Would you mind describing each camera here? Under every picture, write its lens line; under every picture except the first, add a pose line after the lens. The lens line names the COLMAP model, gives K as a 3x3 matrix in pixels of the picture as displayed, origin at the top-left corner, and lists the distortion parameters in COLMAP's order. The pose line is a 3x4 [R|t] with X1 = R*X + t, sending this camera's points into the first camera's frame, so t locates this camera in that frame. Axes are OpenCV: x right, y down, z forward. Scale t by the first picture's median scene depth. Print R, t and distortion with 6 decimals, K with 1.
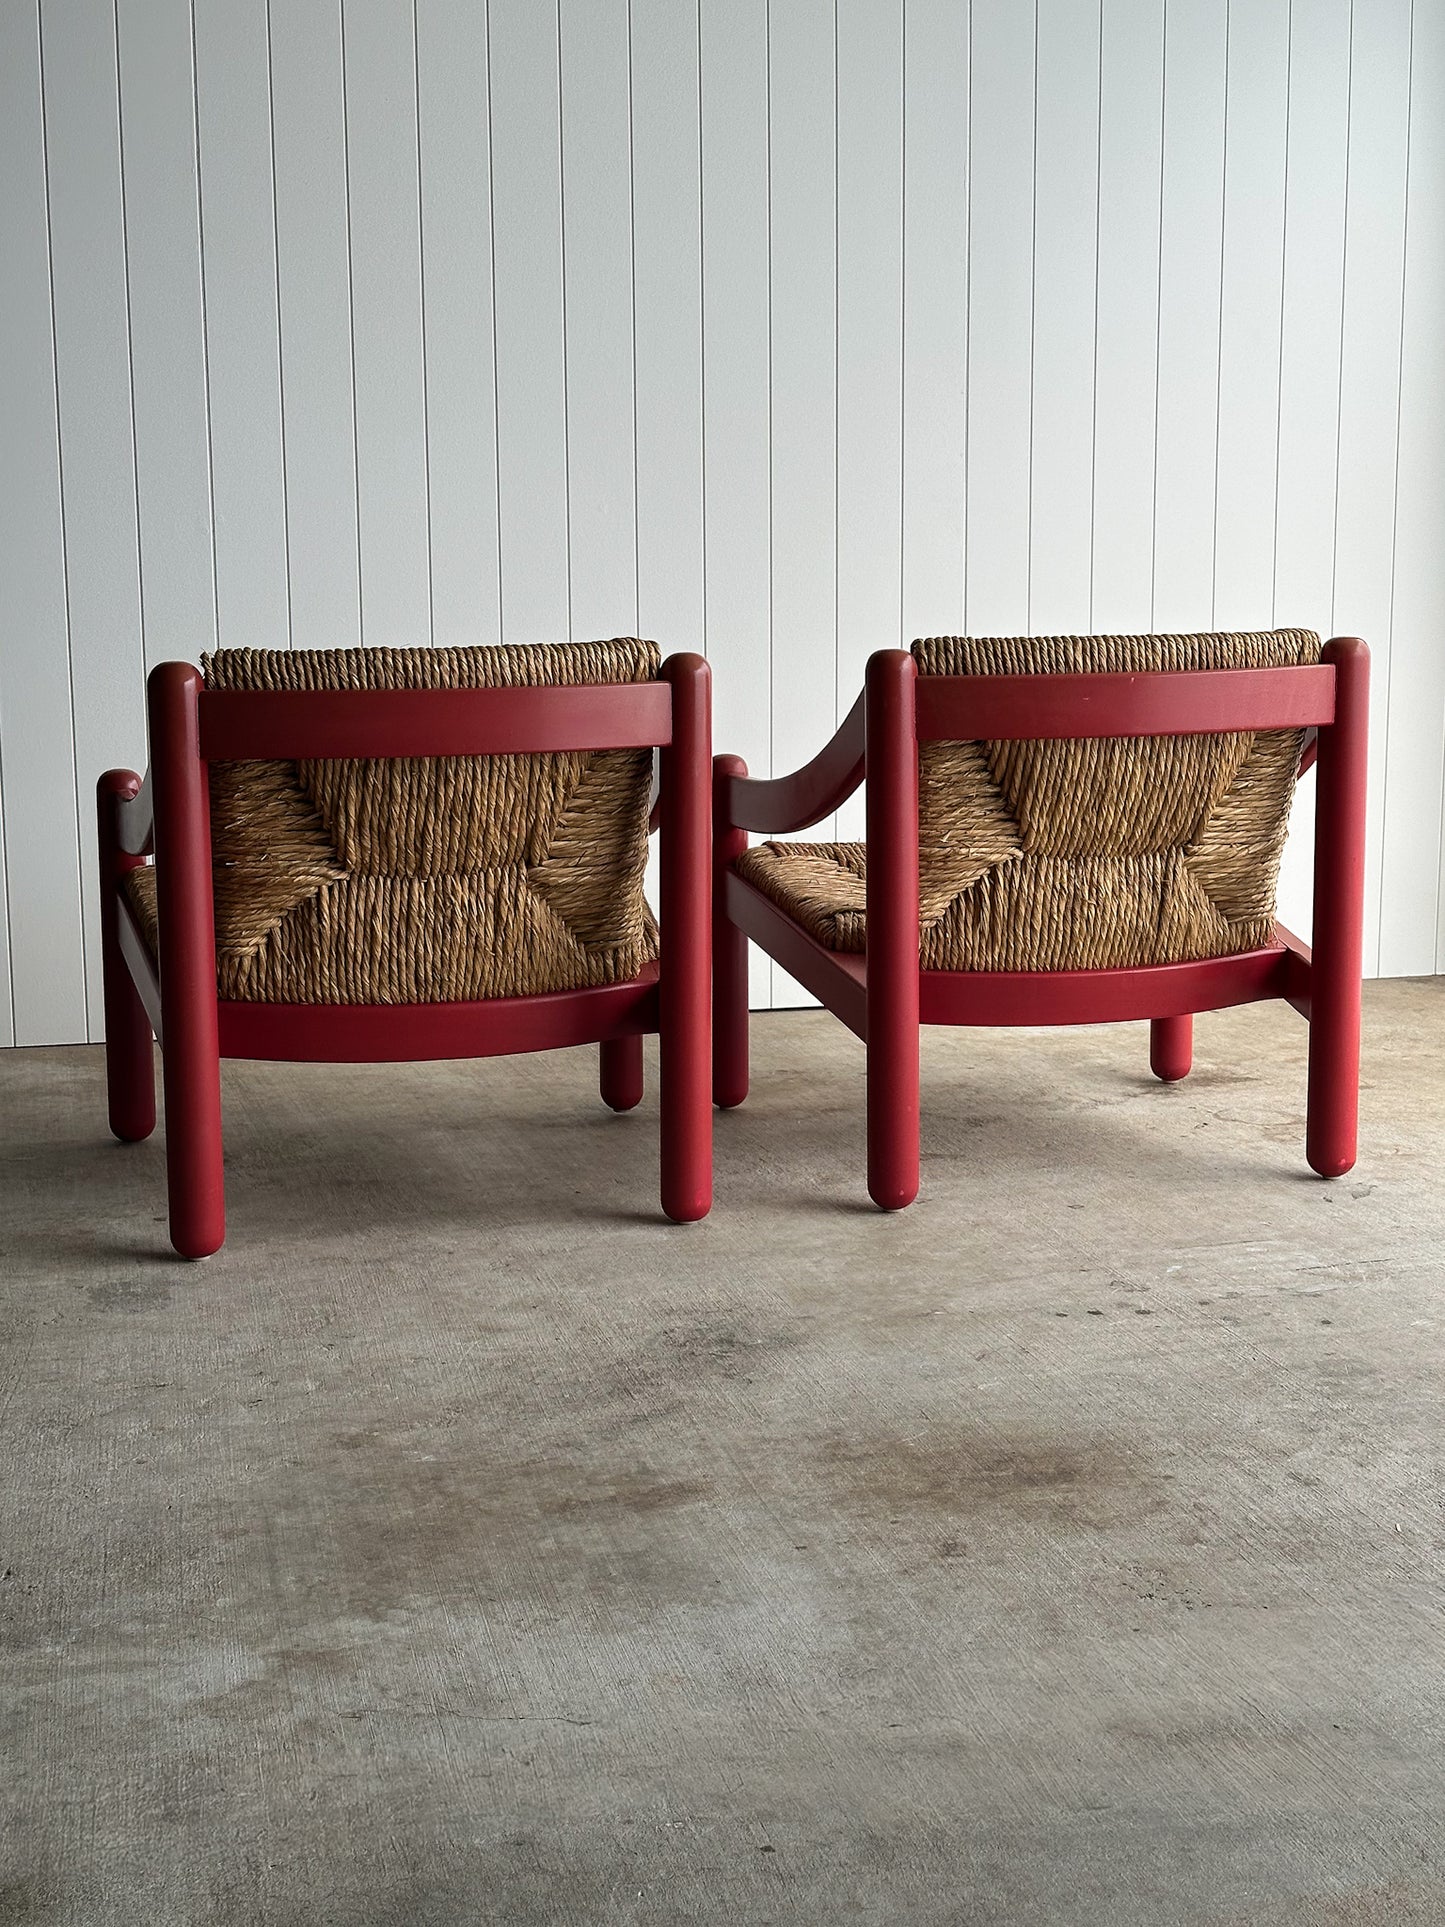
lens RADIAL K [[2675.9, 0, 720.5], [0, 2675.9, 935.8], [0, 0, 1]] dist [0.048030, -0.067617]
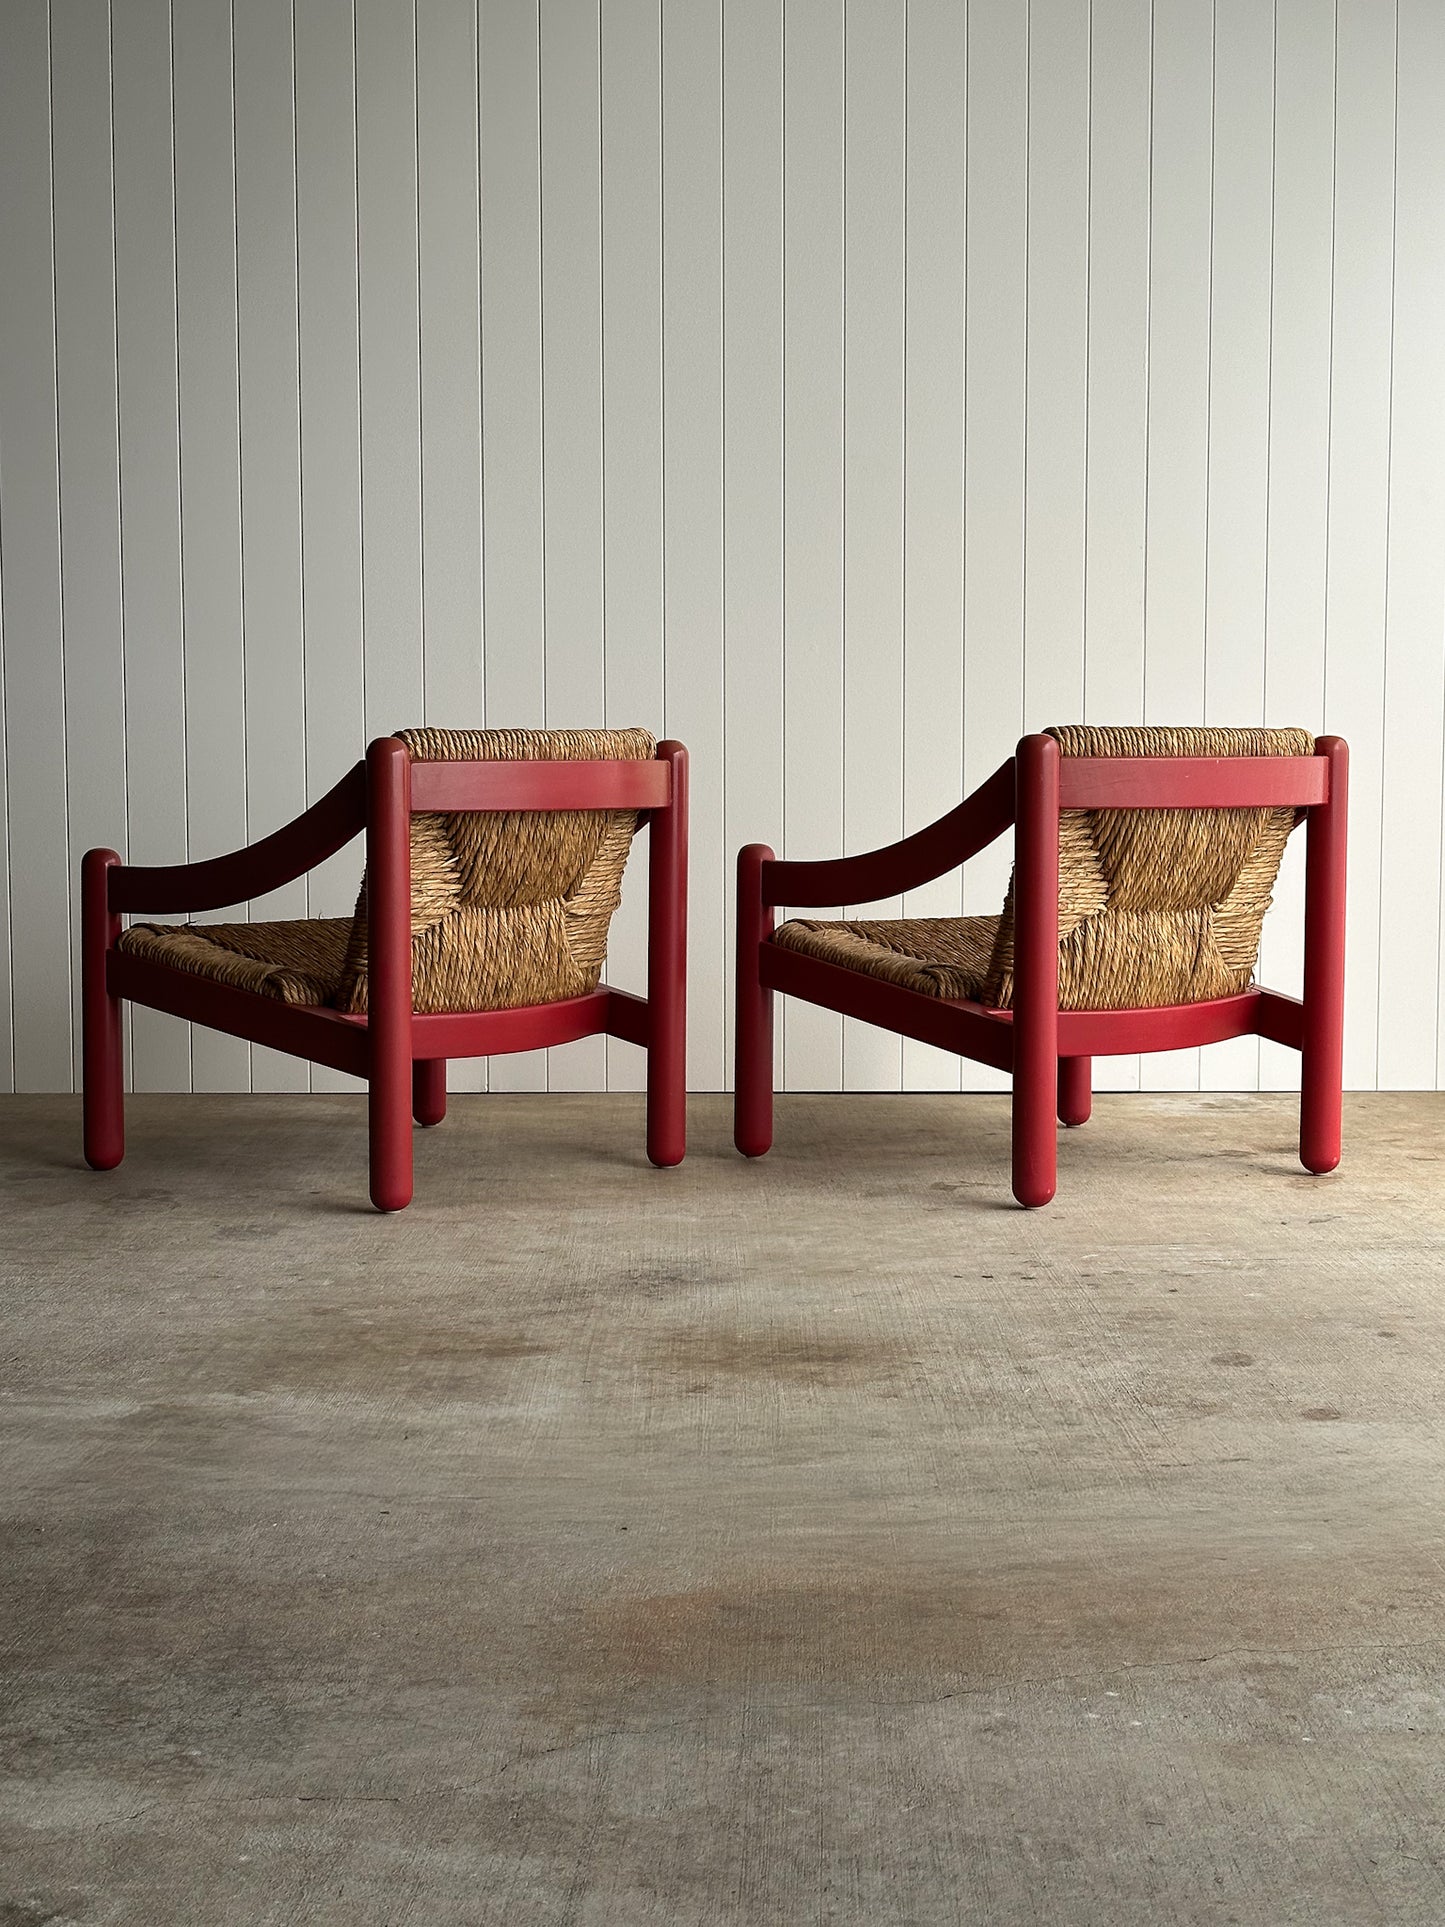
lens RADIAL K [[2673.8, 0, 722.9], [0, 2673.8, 971.1], [0, 0, 1]] dist [0.045318, -0.067259]
pose [[0.971541, 0.024142, -0.235637, 0.330947], [-0.040249, 0.997152, -0.063788, 0.094125], [0.233425, 0.071457, 0.969746, -0.205951]]
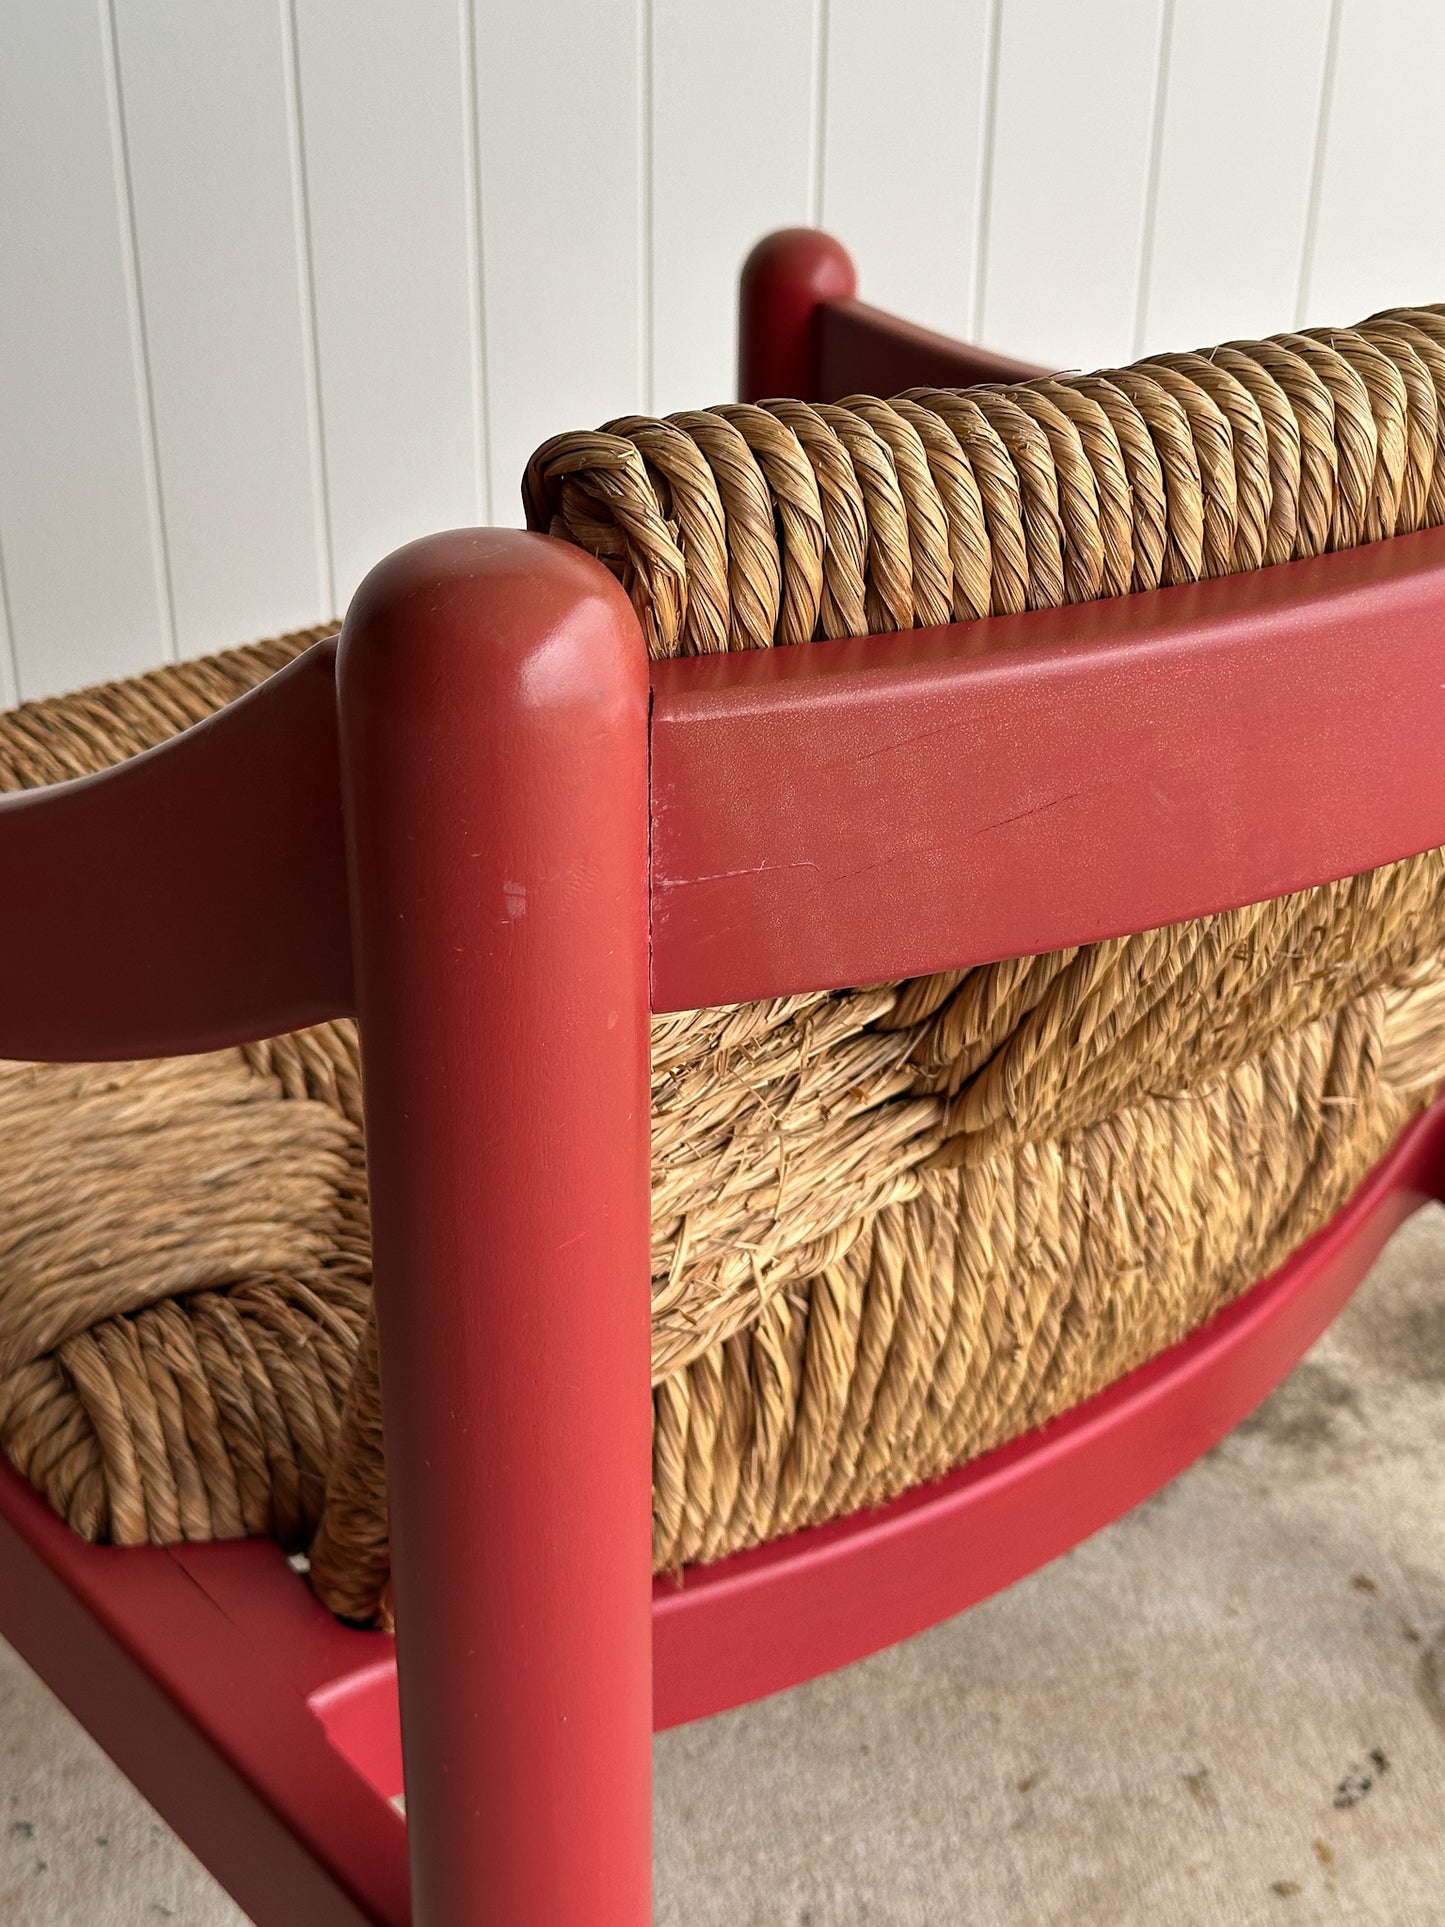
lens RADIAL K [[2748.4, 0, 715.0], [0, 2748.4, 965.6], [0, 0, 1]] dist [0.019705, 0.028477]
pose [[0.989680, 0.084003, -0.116087, 0.193315], [-0.036079, 0.930123, 0.365470, -0.183978], [0.138676, -0.357511, 0.923556, 1.049062]]
